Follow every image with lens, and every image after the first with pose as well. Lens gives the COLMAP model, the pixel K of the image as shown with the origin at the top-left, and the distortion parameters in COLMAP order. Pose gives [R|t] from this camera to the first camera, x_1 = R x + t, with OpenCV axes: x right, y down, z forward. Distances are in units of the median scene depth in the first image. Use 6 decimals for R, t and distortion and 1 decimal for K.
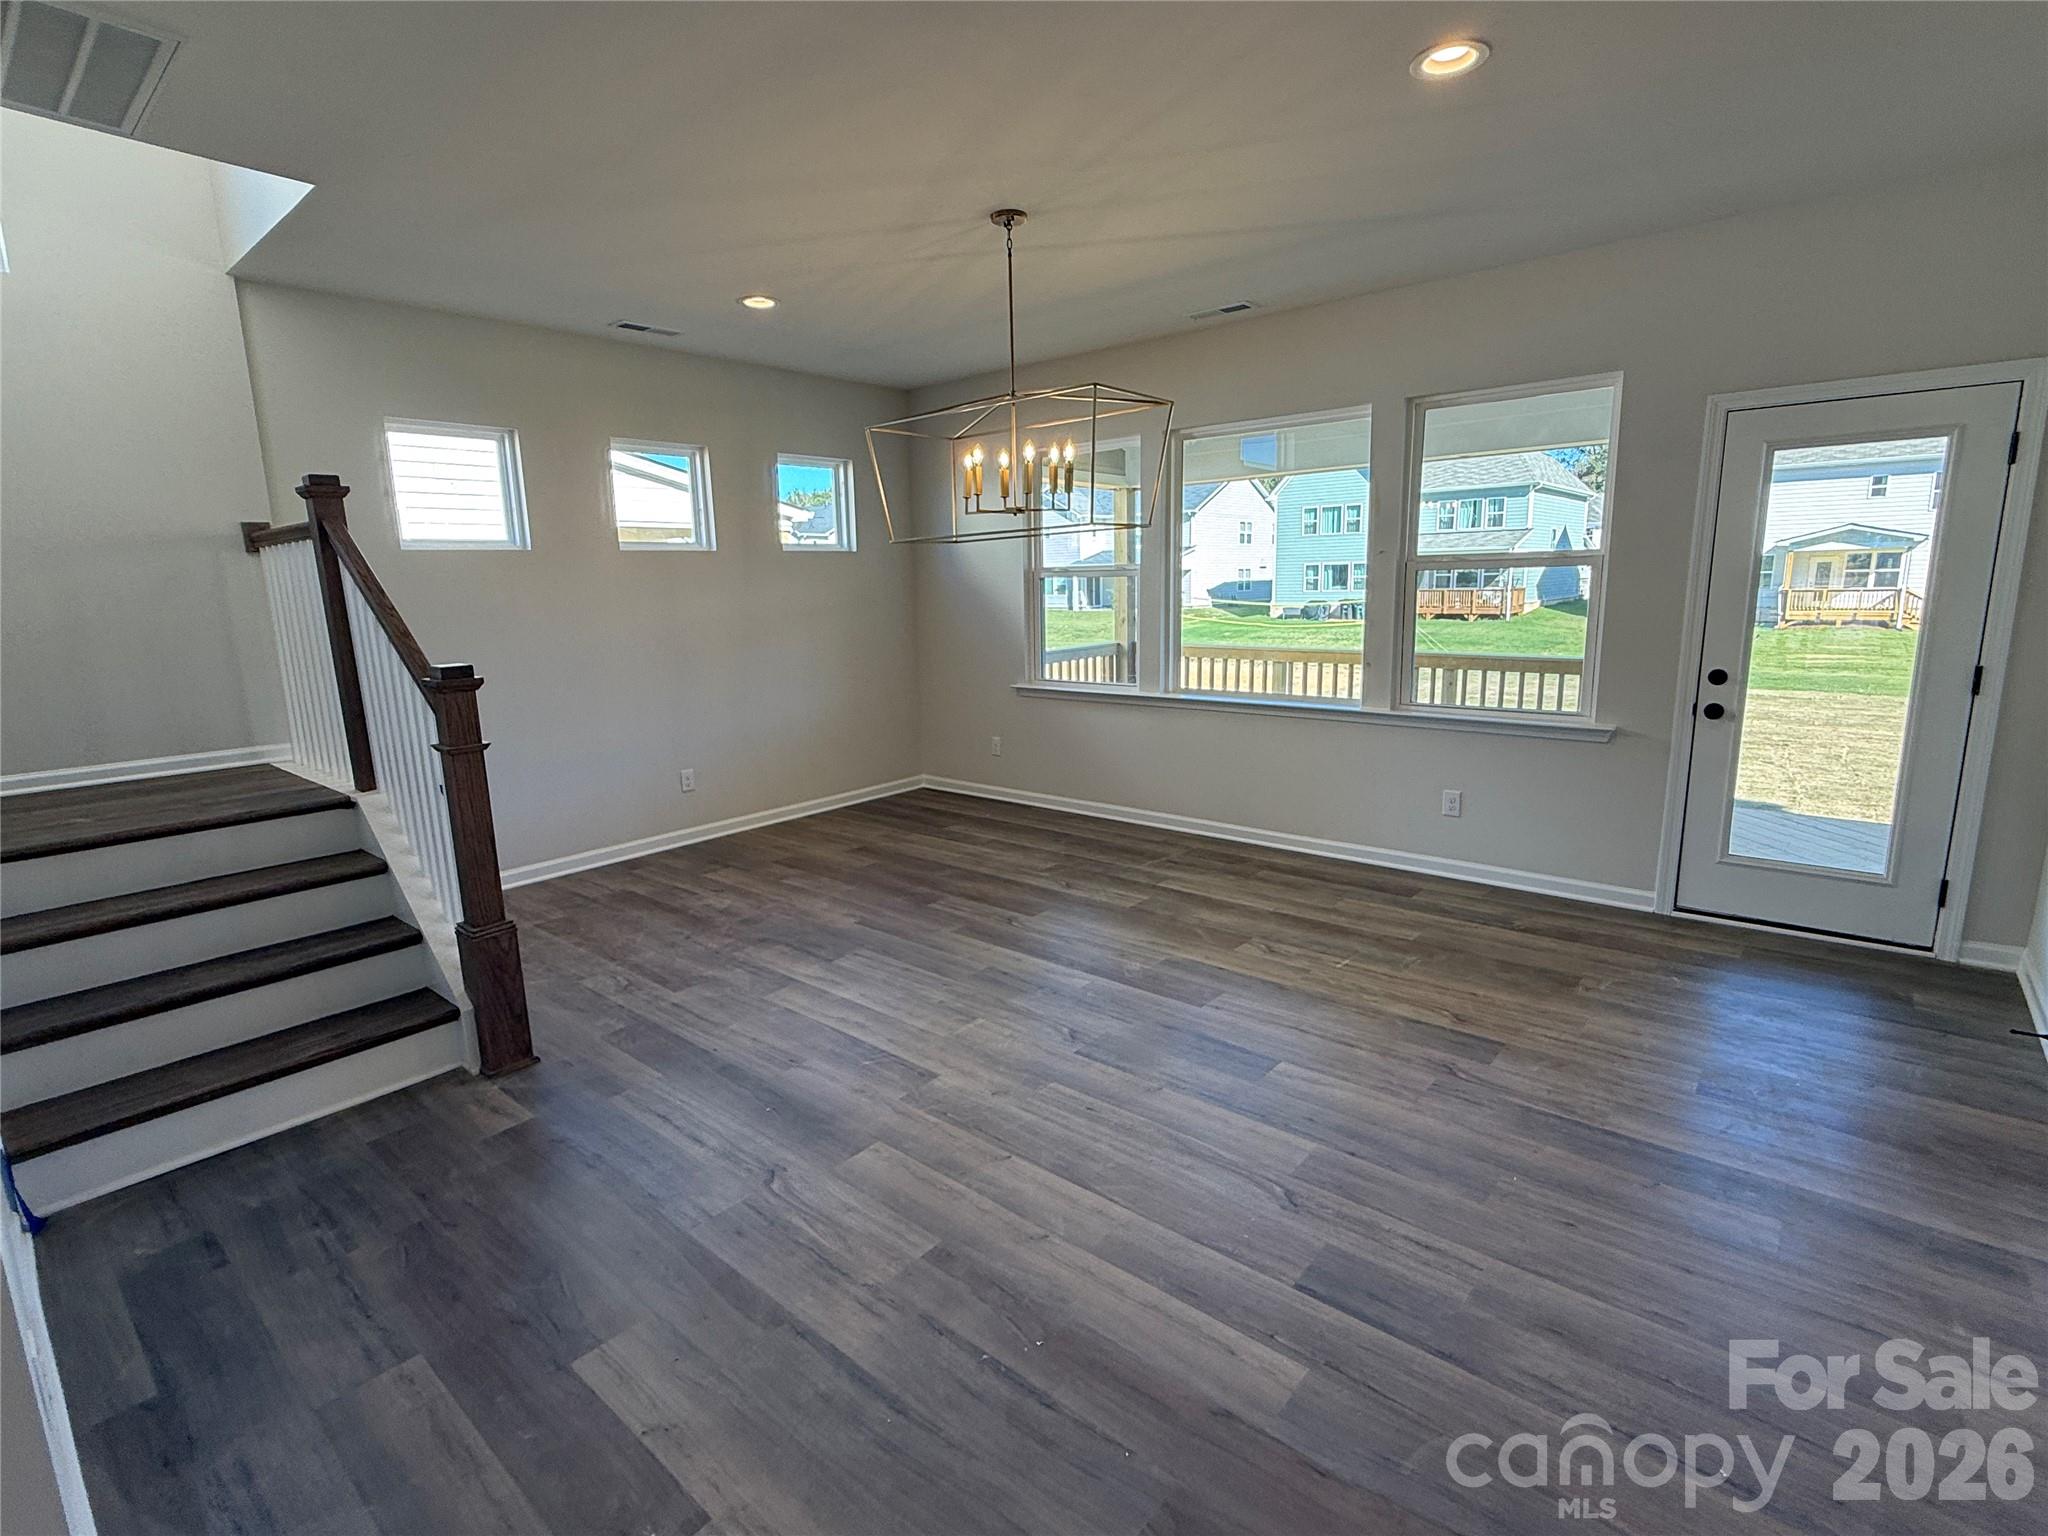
lens RADIAL K [[986.5, 0, 1028.6], [0, 986.5, 771.4], [0, 0, 1]] dist [0.004172, 0.000246]
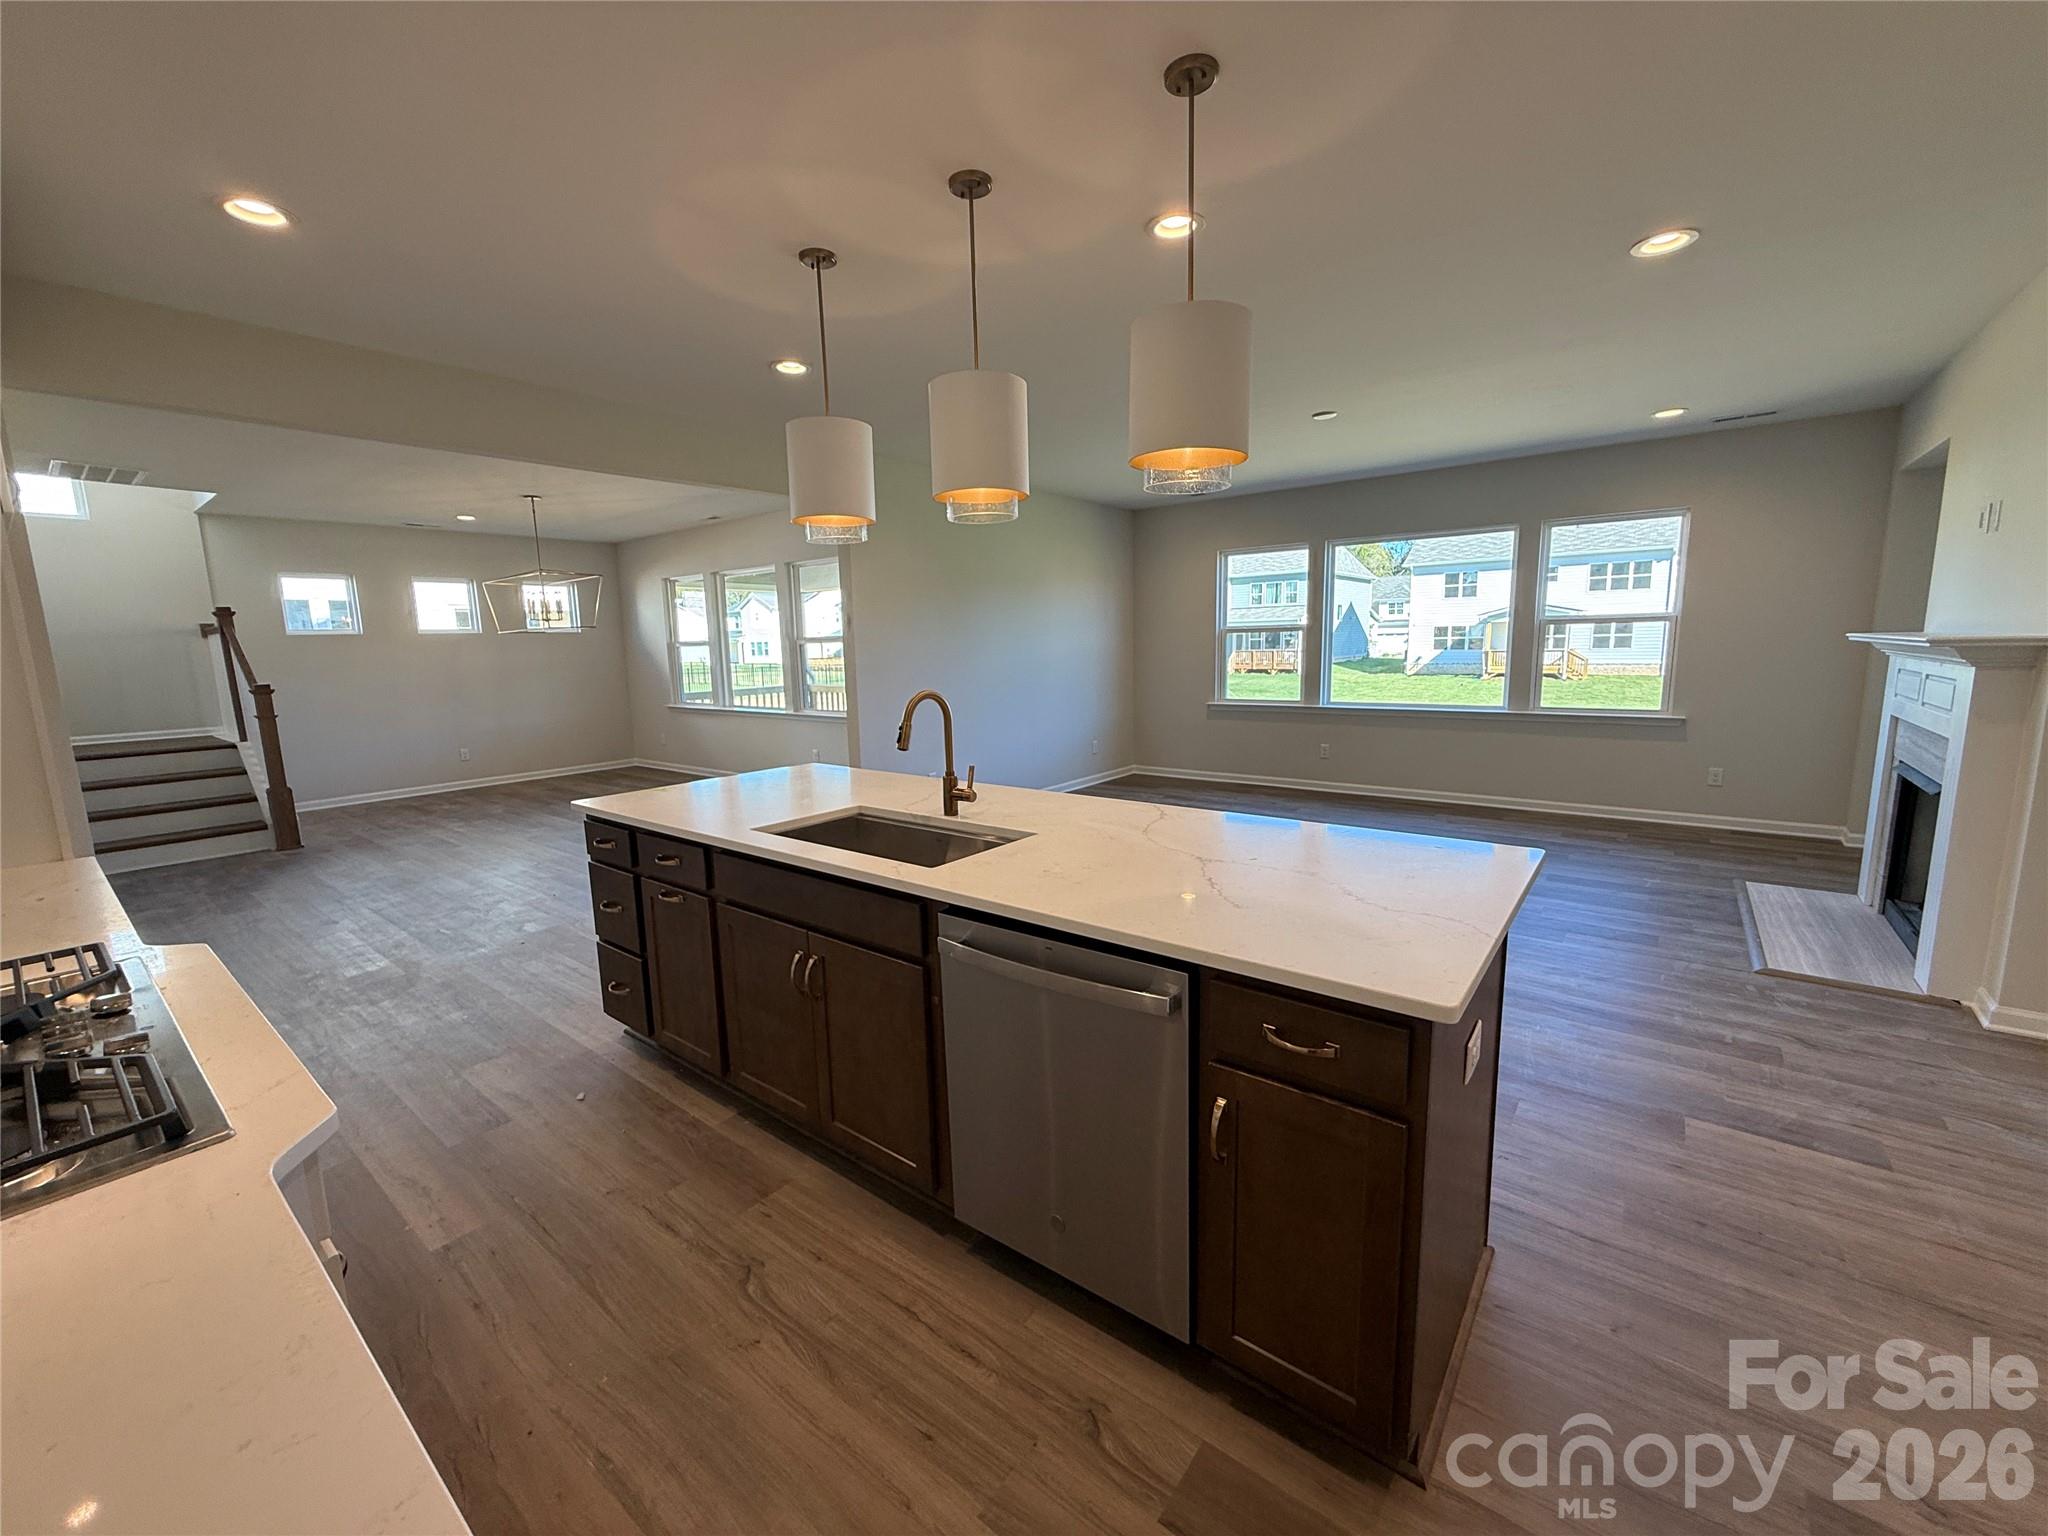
lens RADIAL K [[815.3, 0, 1013.0], [0, 815.3, 768.0], [0, 0, 1]] dist [-0.000396, -0.000331]
pose [[0.999179, -0.005490, 0.040142, 1.040589], [0.007025, 0.999245, -0.038202, 0.166465], [-0.039902, 0.038452, 0.998463, -0.958856]]
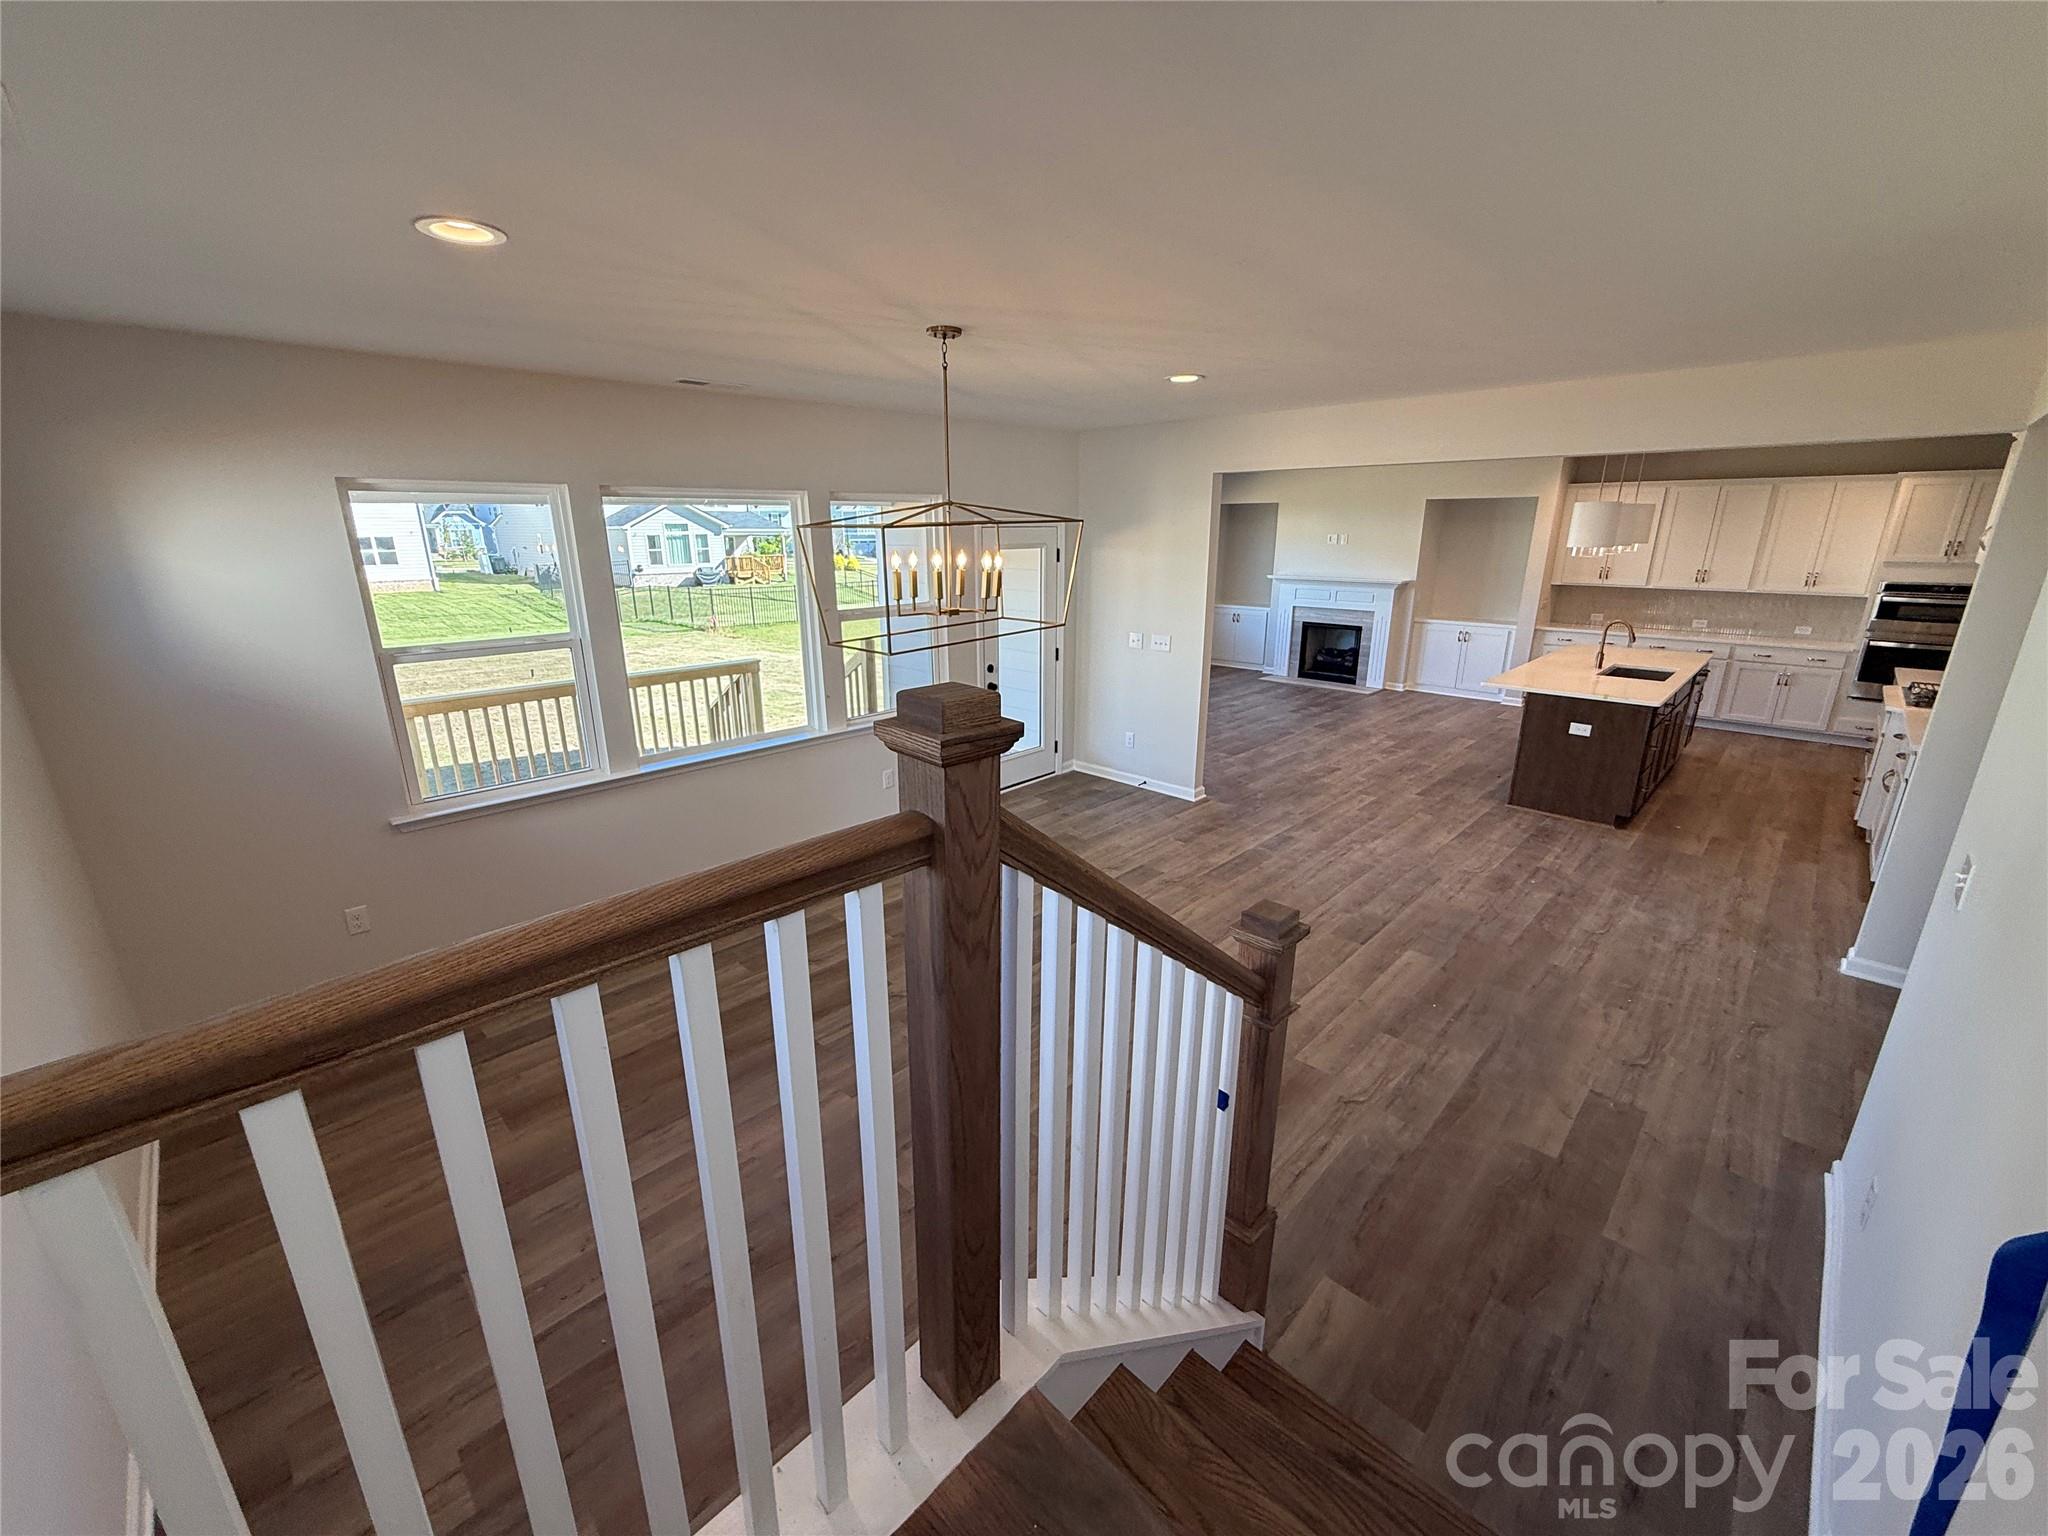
lens RADIAL K [[815.3, 0, 1008.0], [0, 815.3, 767.2], [0, 0, 1]] dist [-0.000396, -0.000331]
pose [[0.075017, -0.259736, 0.962761, -0.916893], [0.188780, 0.951722, 0.242048, -0.309289], [-0.979150, 0.163593, 0.120428, 0.875641]]
